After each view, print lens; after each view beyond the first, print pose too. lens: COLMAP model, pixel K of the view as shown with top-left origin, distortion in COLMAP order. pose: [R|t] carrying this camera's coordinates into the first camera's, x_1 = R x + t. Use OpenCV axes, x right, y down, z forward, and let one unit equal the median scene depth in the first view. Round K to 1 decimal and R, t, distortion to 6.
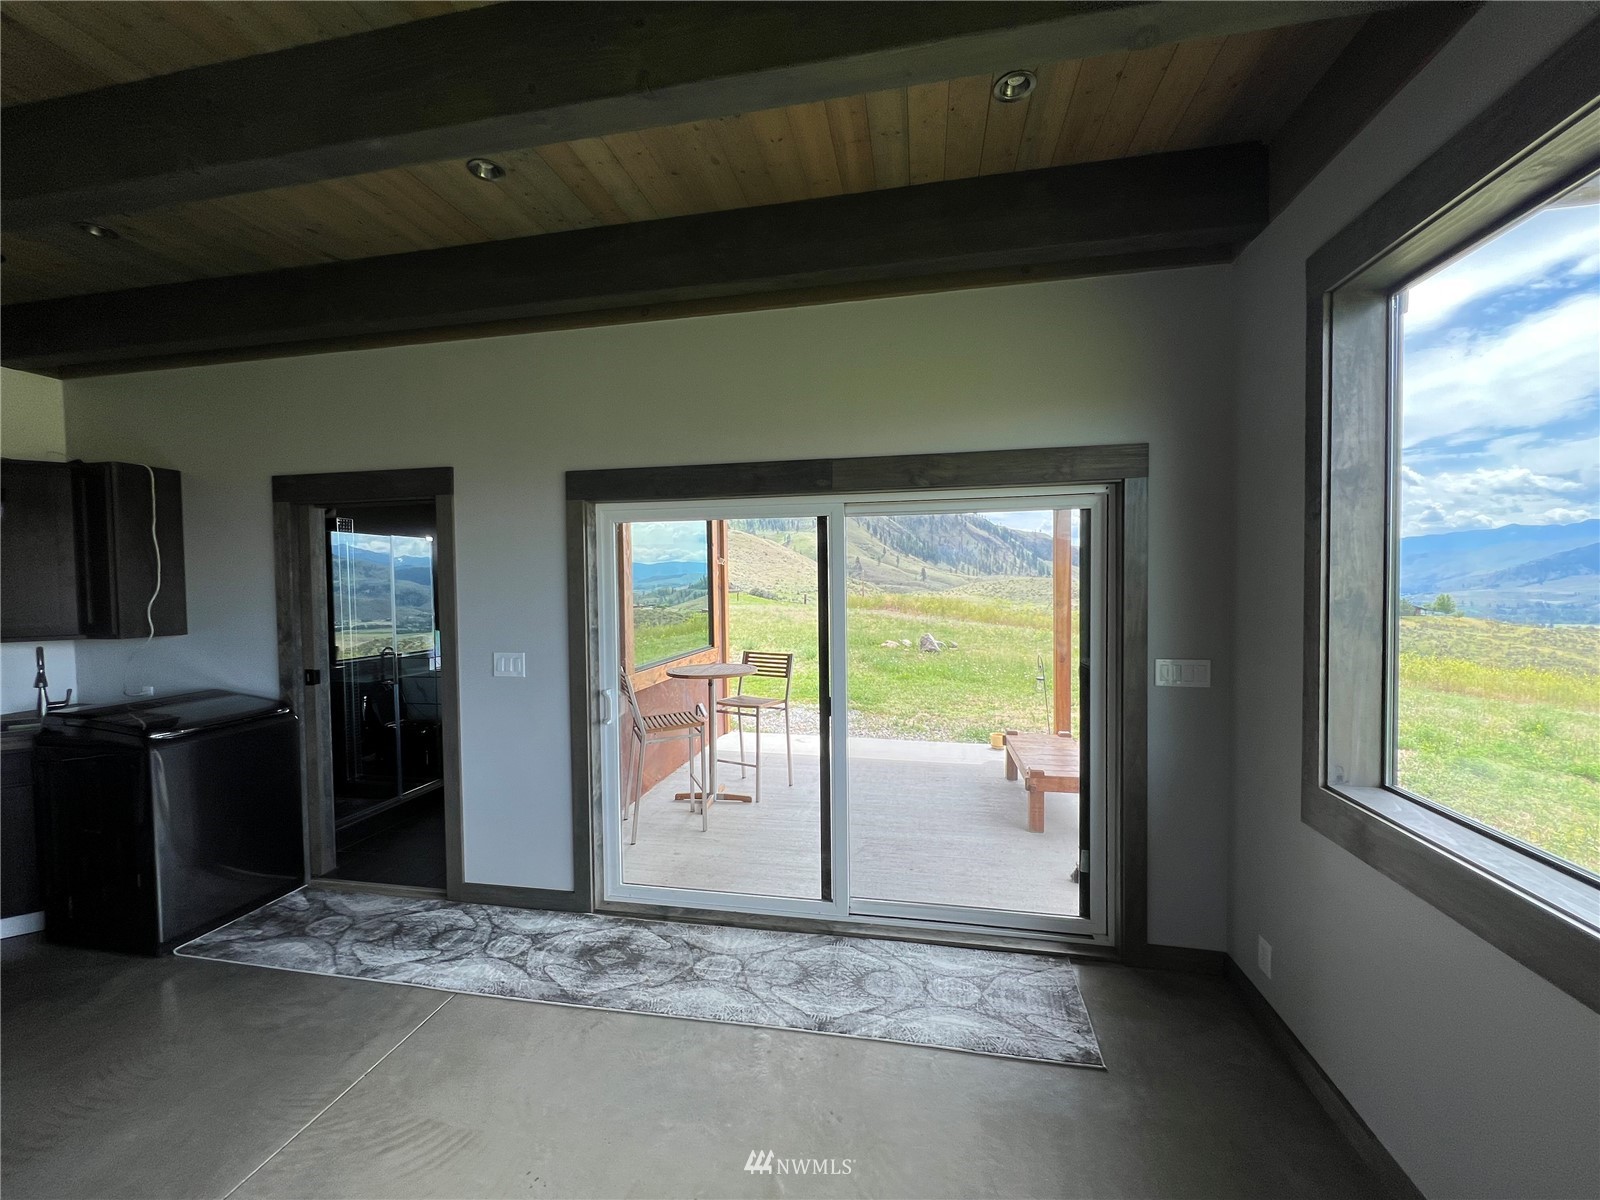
lens RADIAL K [[638.4, 0, 800.0], [0, 638.4, 600.0], [0, 0, 1]] dist [-0.000514, 0.000663]
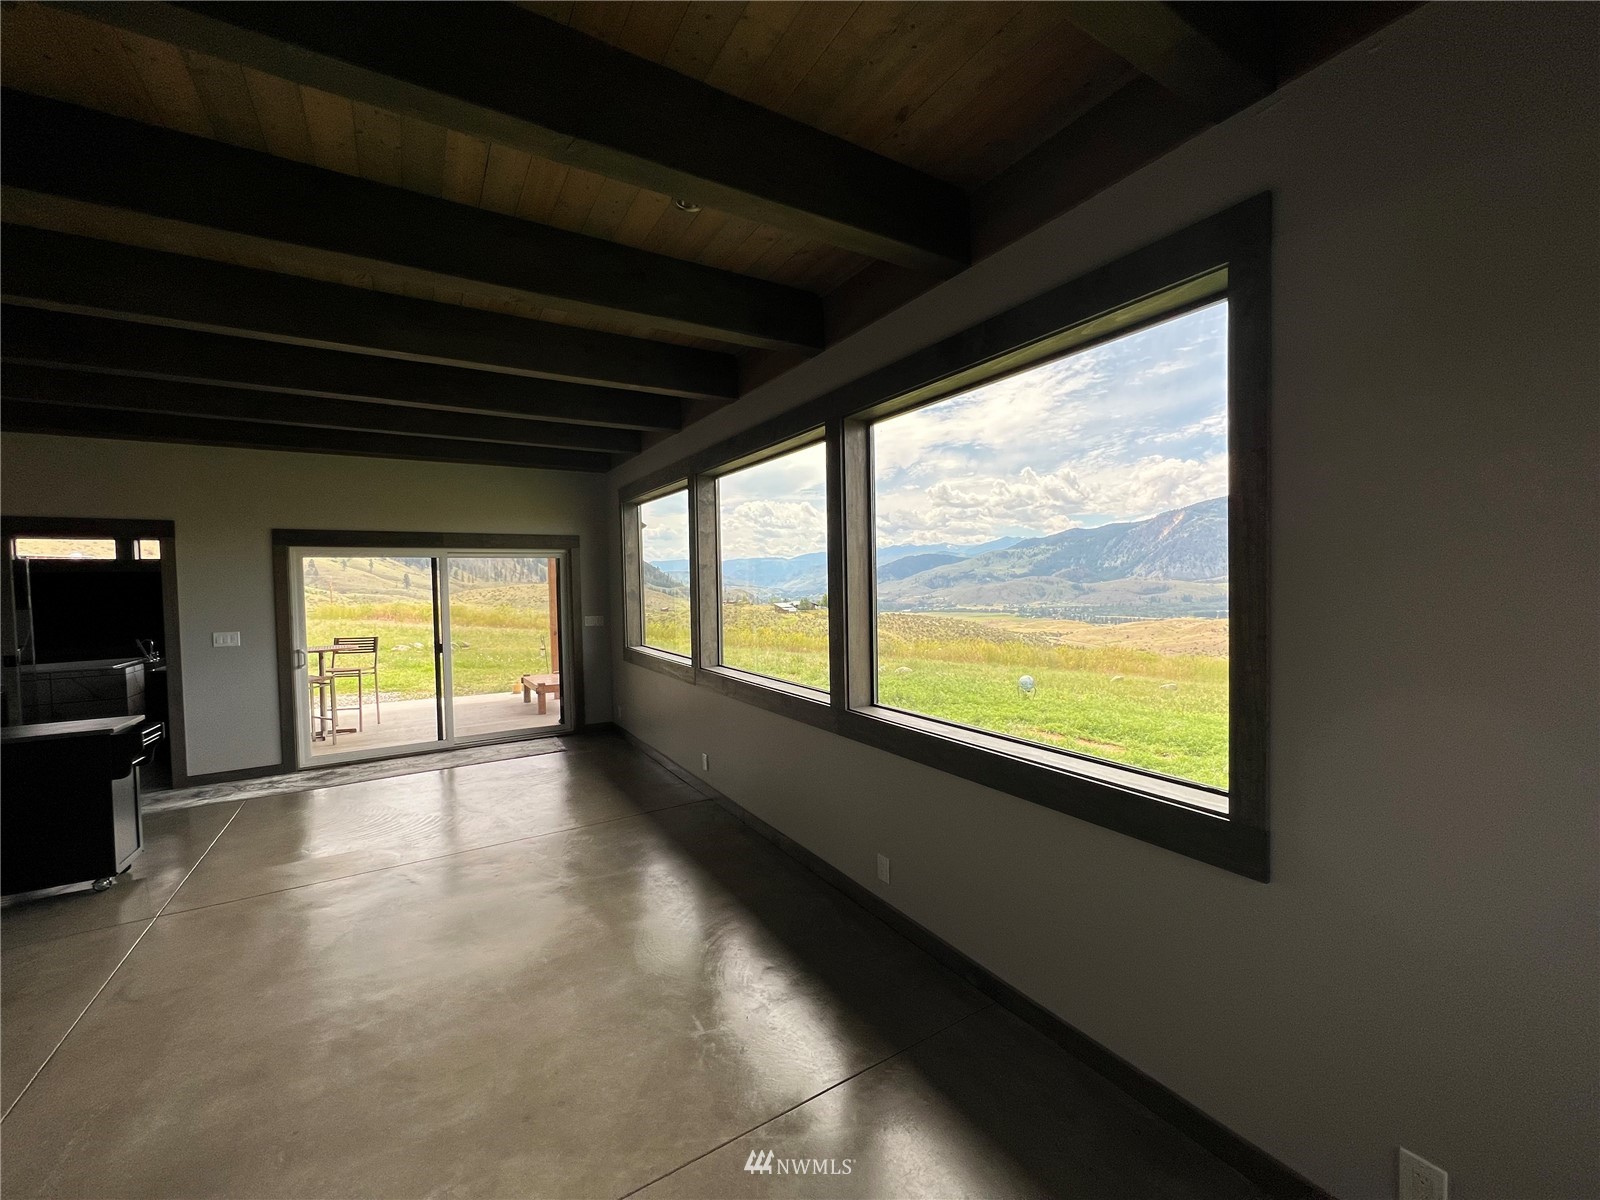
lens RADIAL K [[639.7, 0, 800.0], [0, 639.7, 600.0], [0, 0, 1]] dist [0.000451, -0.000567]
pose [[0.736320, -0.022503, 0.676259, -0.477721], [0.029329, 0.999569, 0.001328, 0.038635], [-0.675998, 0.018856, 0.736662, -1.285353]]
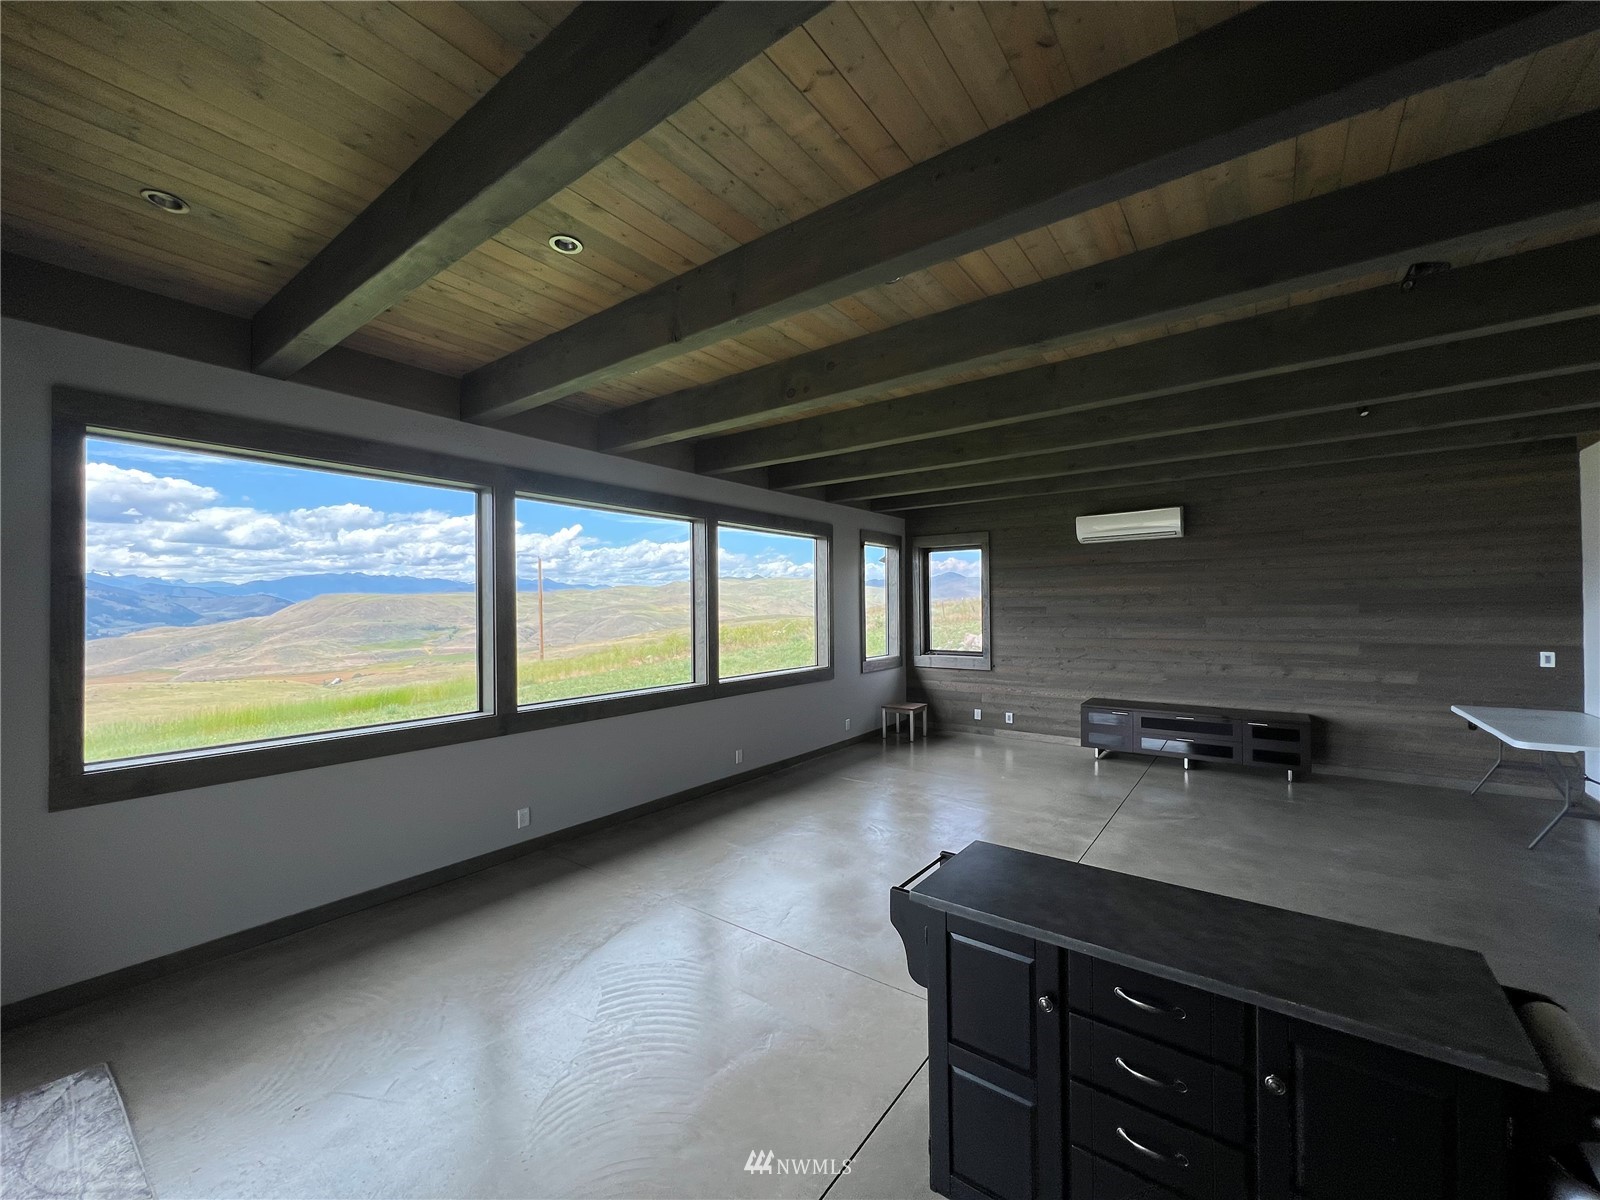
lens RADIAL K [[639.7, 0, 800.0], [0, 639.7, 600.0], [0, 0, 1]] dist [0.000451, -0.000567]
pose [[-0.901834, 0.026811, 0.431250, -0.727433], [0.034442, 0.999358, 0.009895, -0.030166], [-0.430707, 0.023776, -0.902178, 0.991808]]
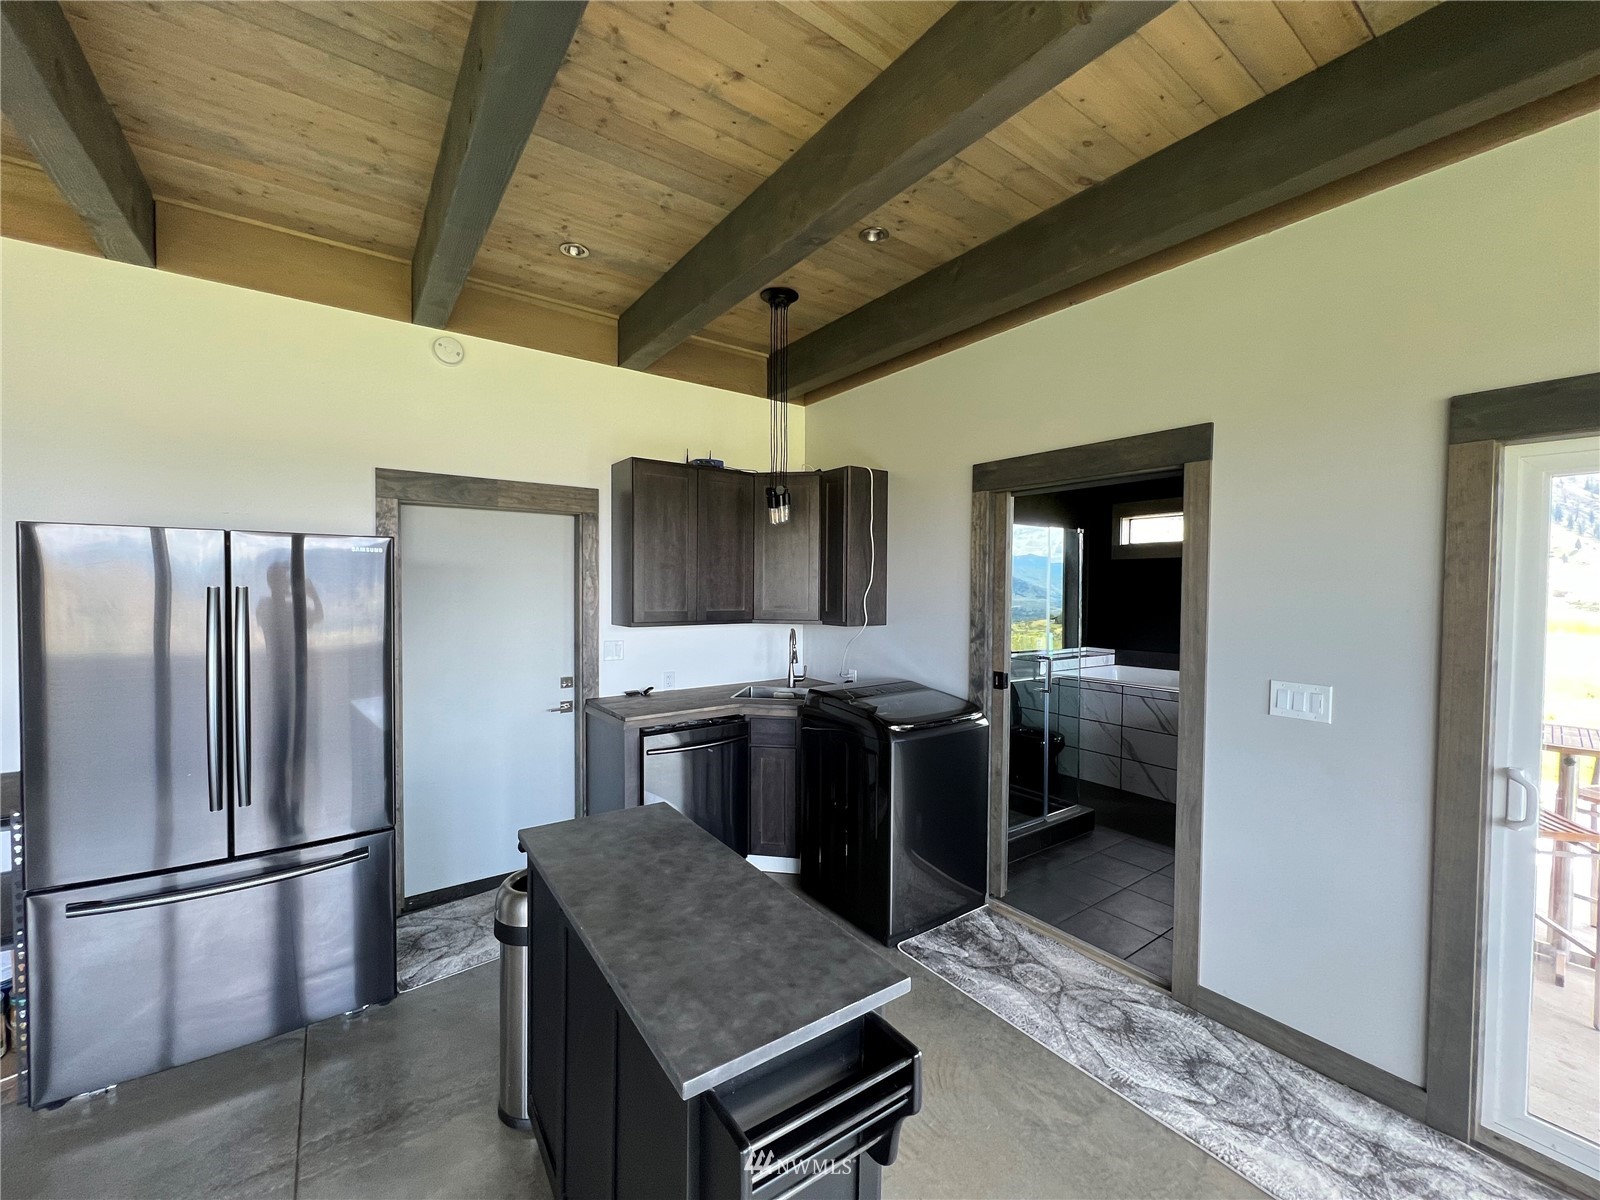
lens RADIAL K [[639.7, 0, 800.0], [0, 639.7, 600.0], [0, 0, 1]] dist [0.000451, -0.000567]
pose [[0.732898, 0.034823, -0.679446, -0.384433], [-0.036849, 0.999255, 0.011466, 0.005463], [0.679340, 0.016634, 0.733636, 0.138273]]
